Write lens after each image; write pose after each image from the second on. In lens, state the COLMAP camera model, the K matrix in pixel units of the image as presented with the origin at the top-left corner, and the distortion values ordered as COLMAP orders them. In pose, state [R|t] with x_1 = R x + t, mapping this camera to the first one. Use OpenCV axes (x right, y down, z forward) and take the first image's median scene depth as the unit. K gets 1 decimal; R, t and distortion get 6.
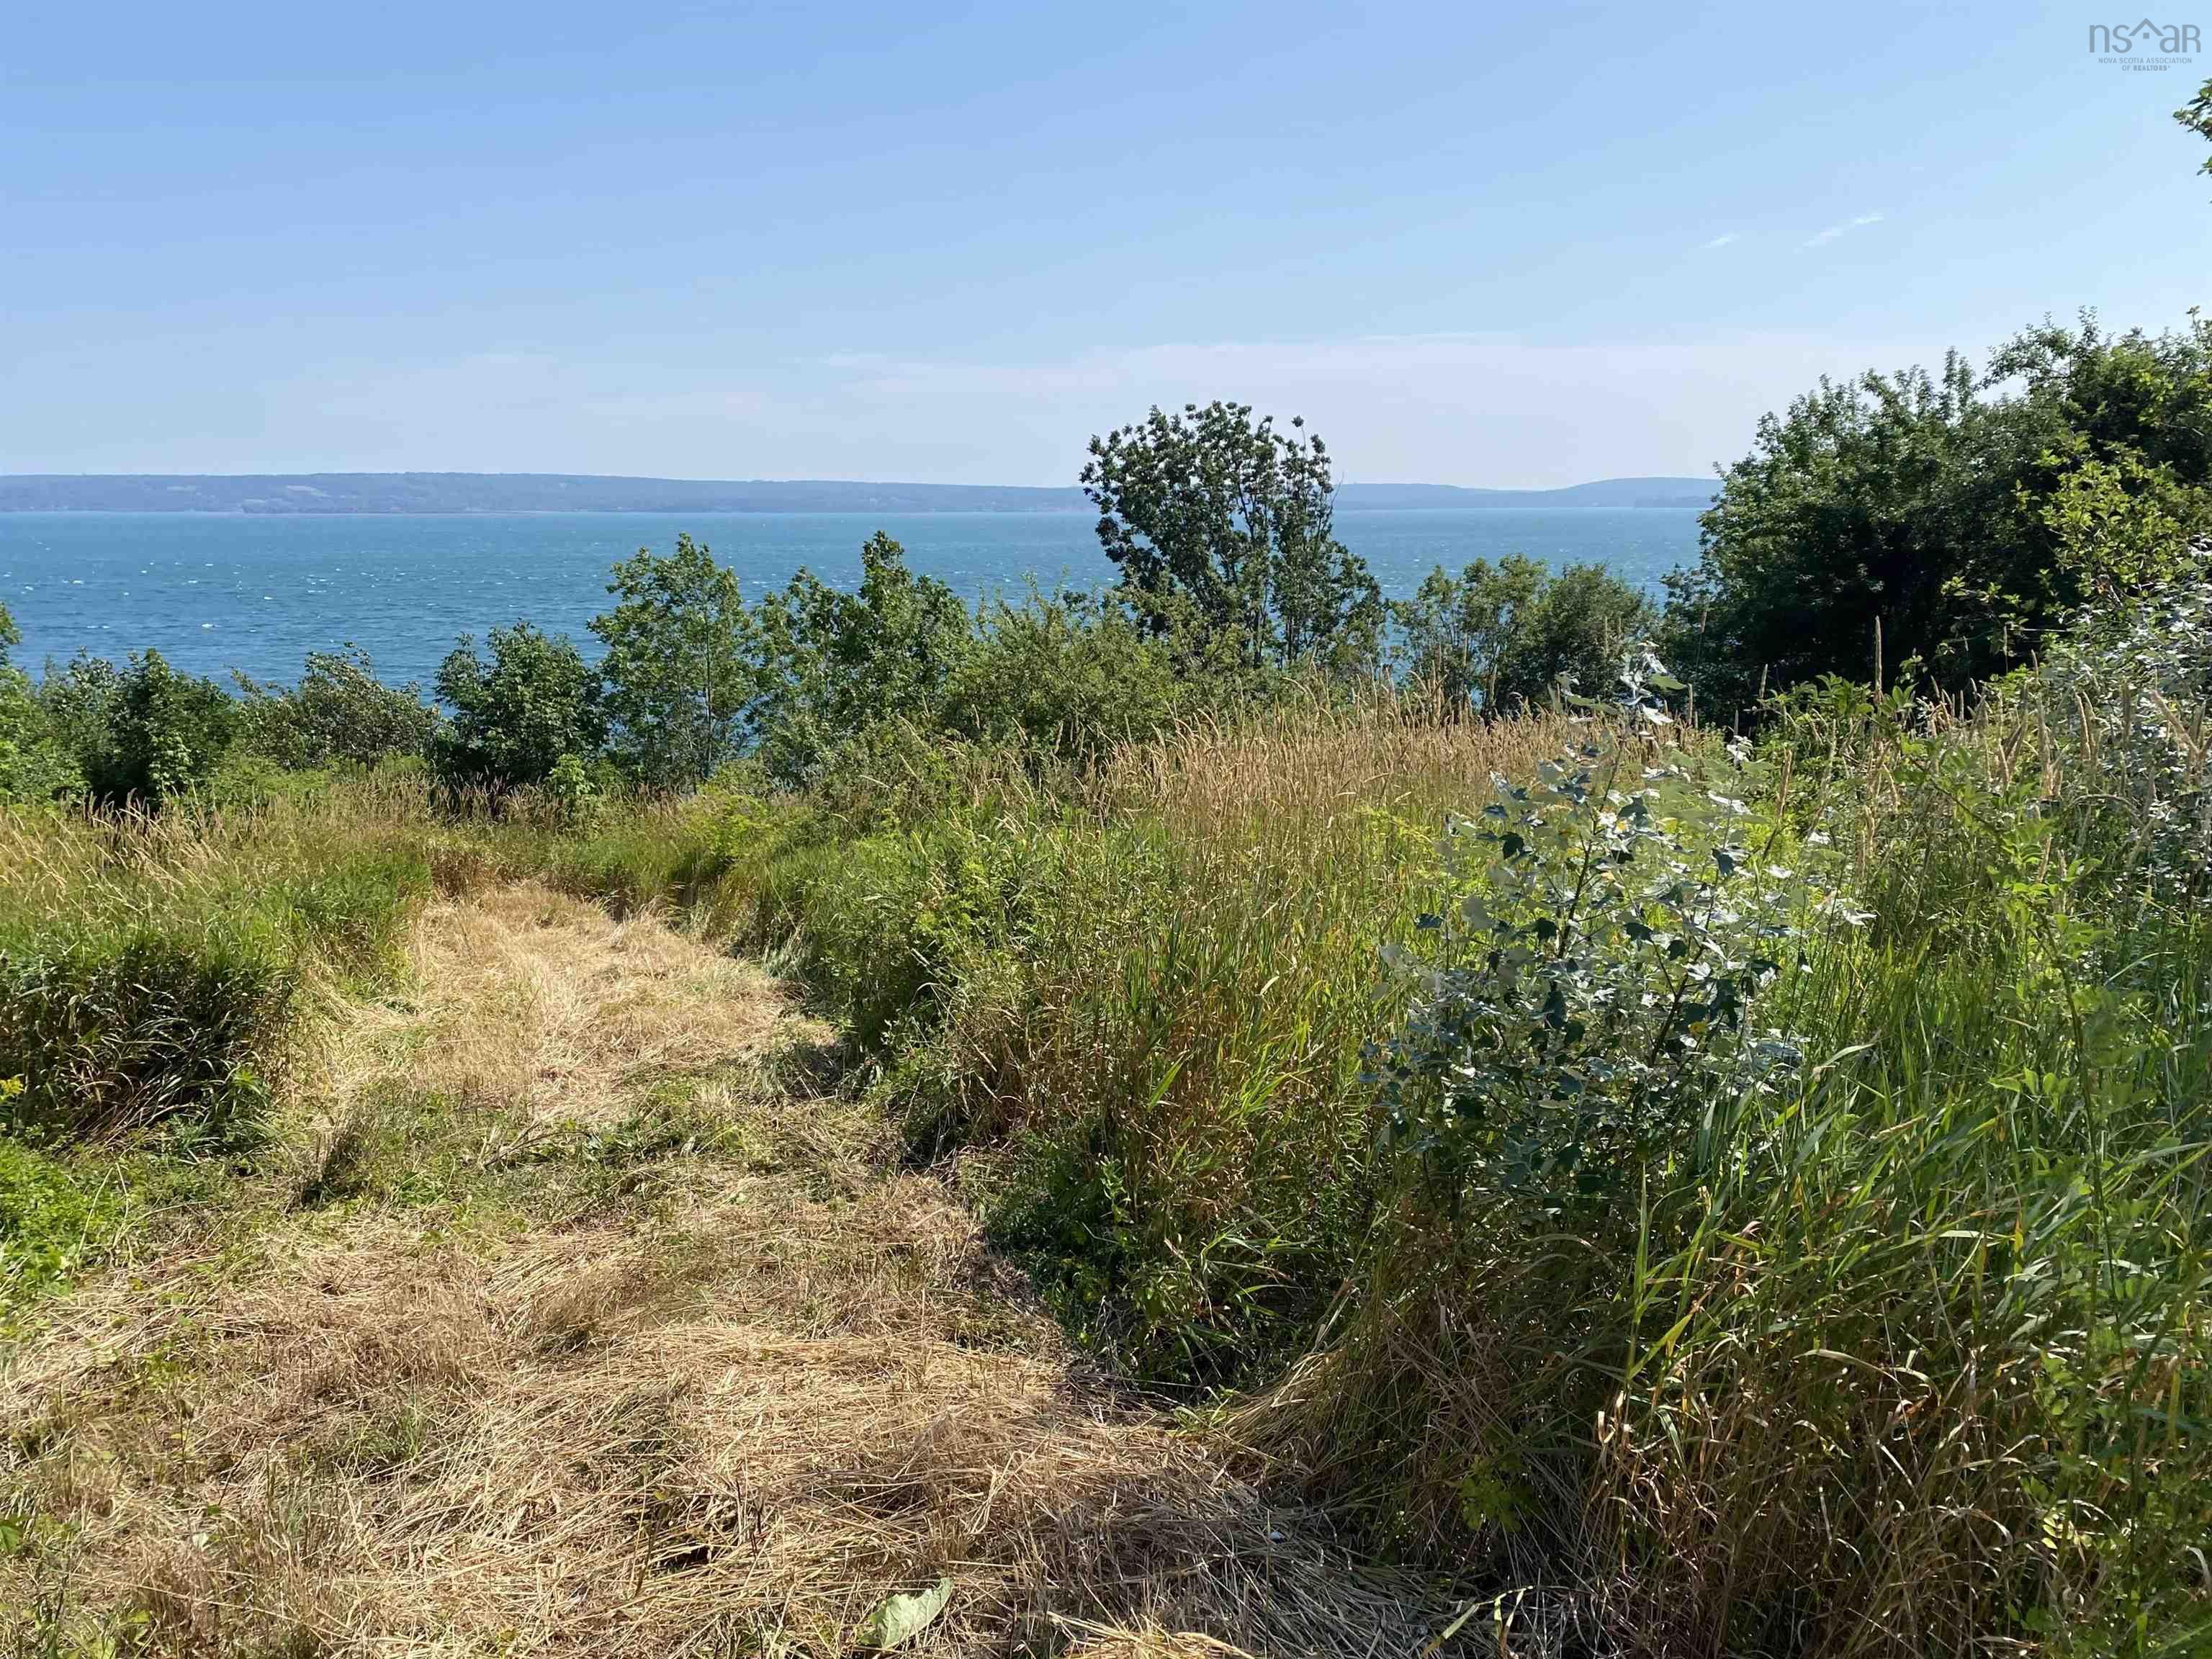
lens RADIAL K [[1837.0, 0, 1115.2], [0, 1837.0, 974.1], [0, 0, 1]] dist [0.026484, -0.002802]
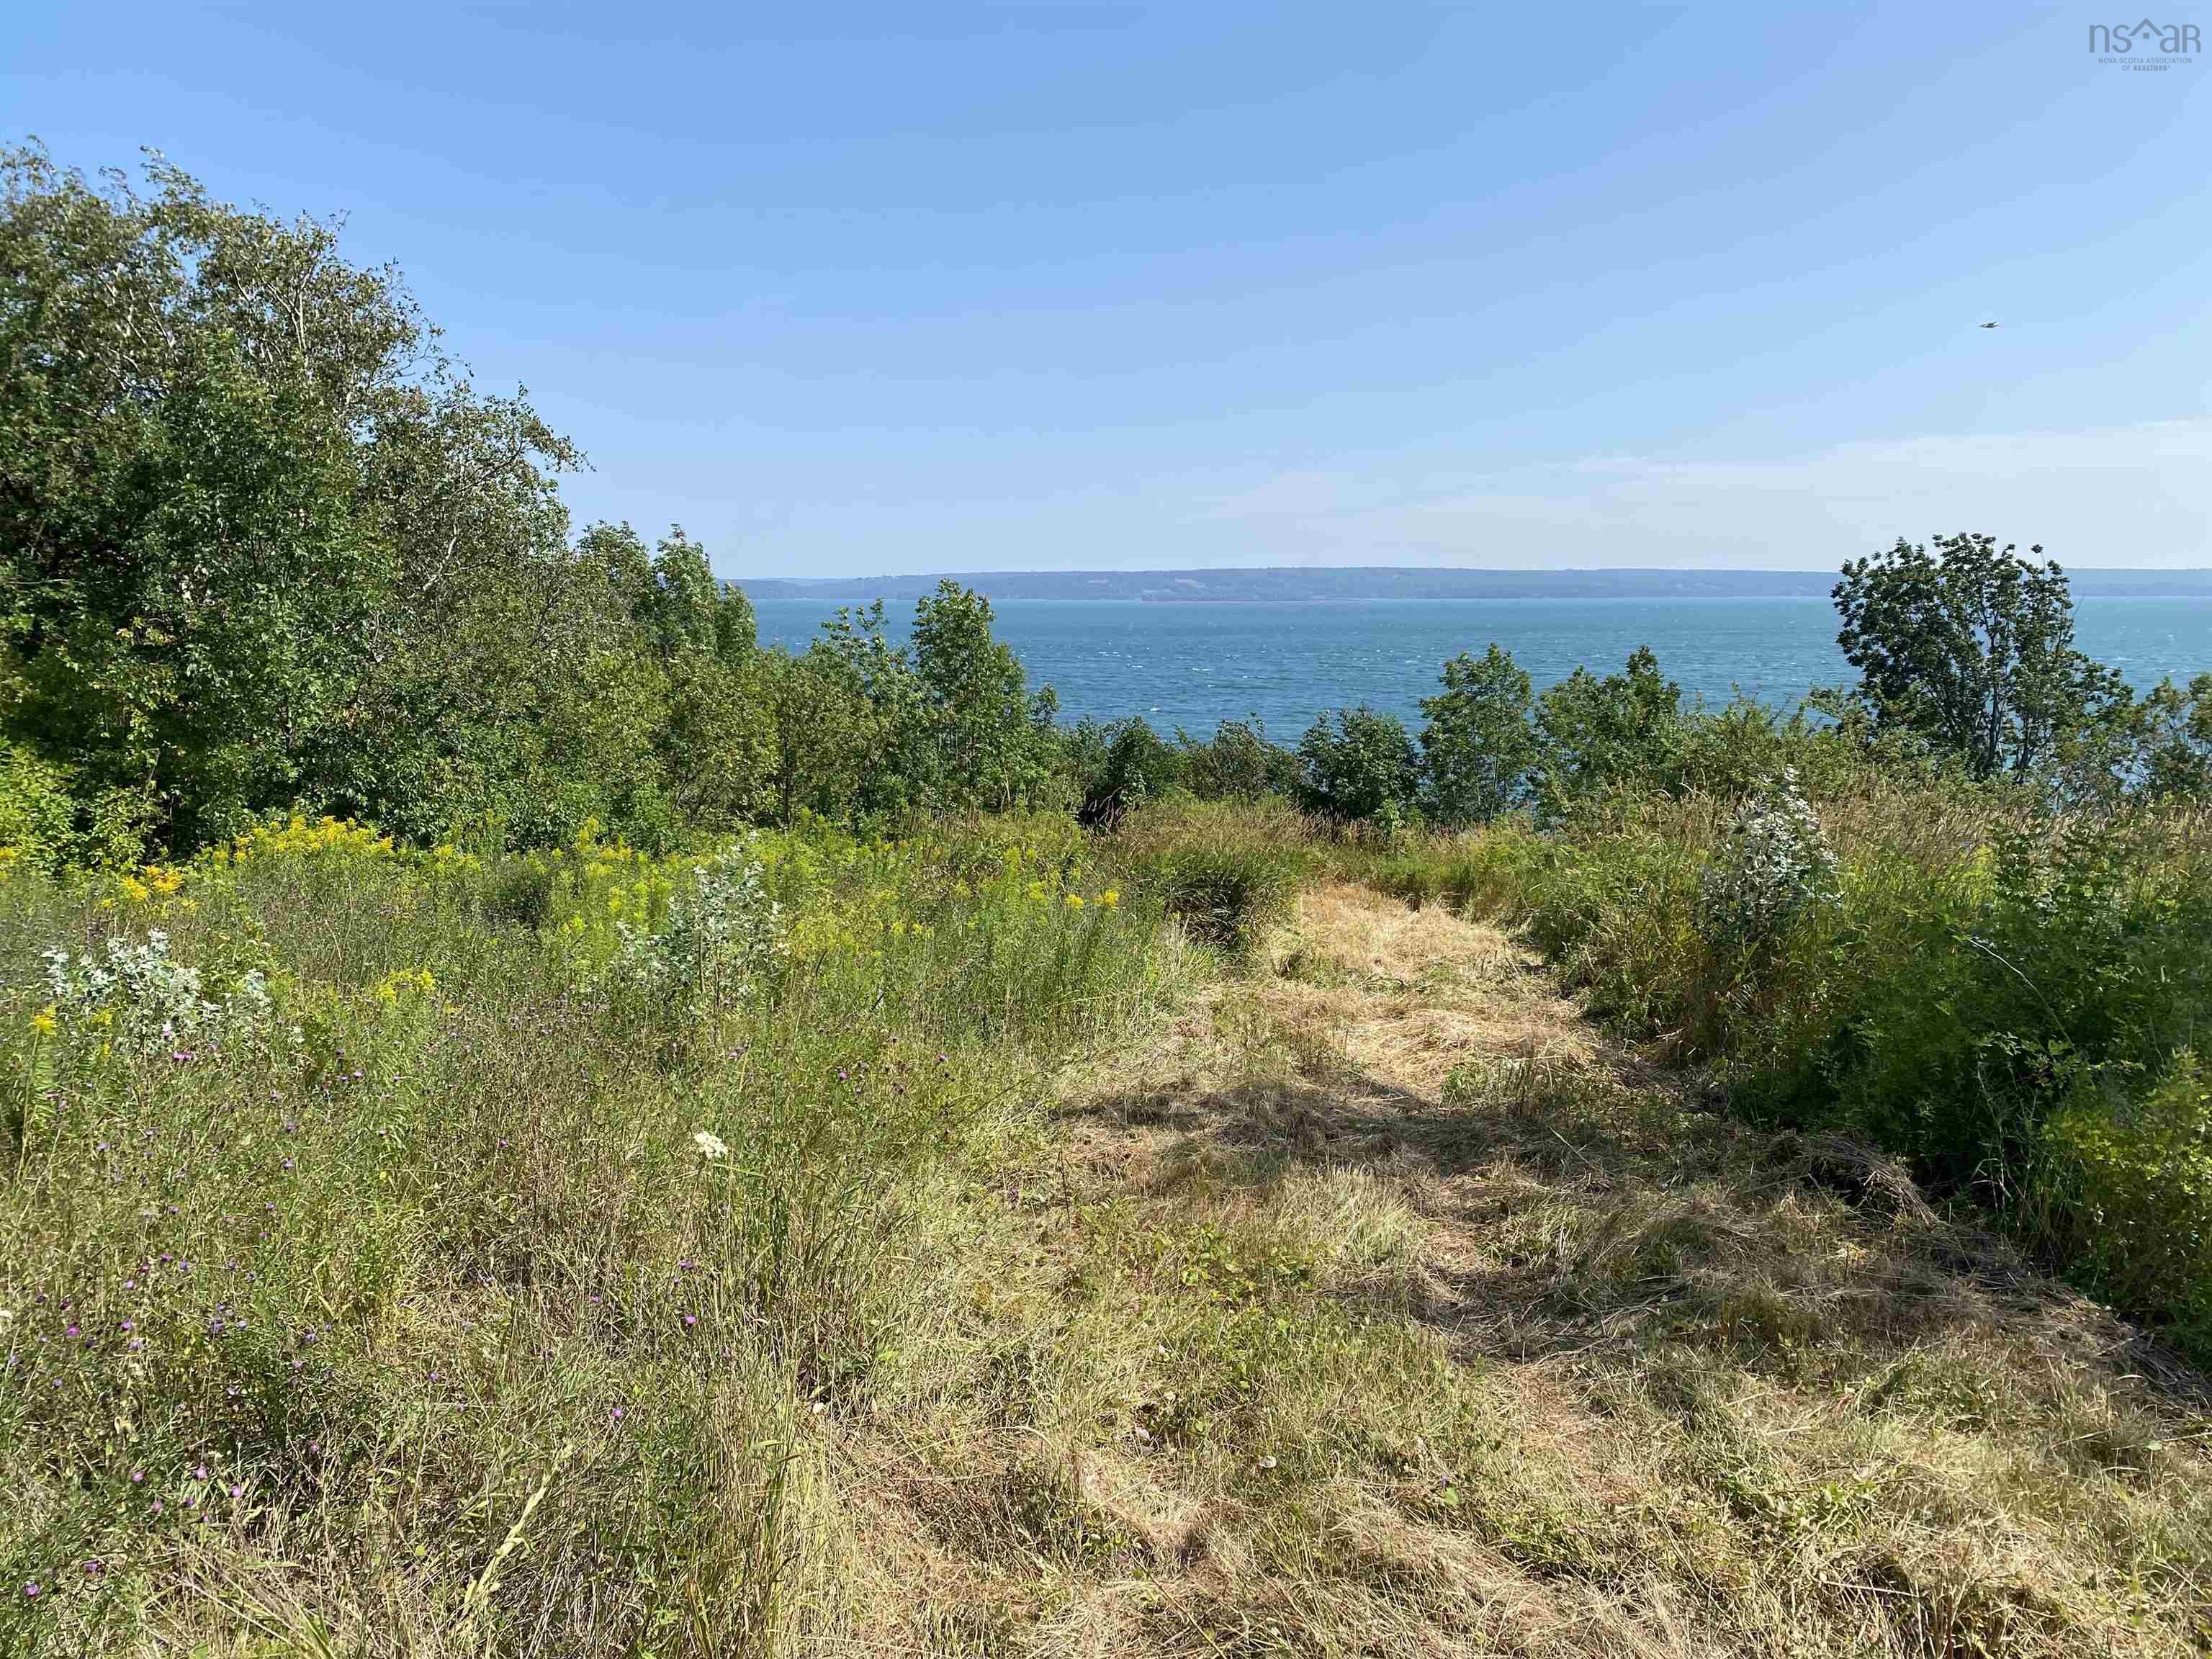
lens RADIAL K [[1671.5, 0, 1106.0], [0, 1671.5, 829.5], [0, 0, 1]] dist [0.079709, -0.005419]
pose [[0.900897, 0.064365, -0.429235, 0.190875], [-0.110933, 0.990242, -0.084343, 0.114868], [0.419618, 0.123601, 0.899246, -0.772092]]
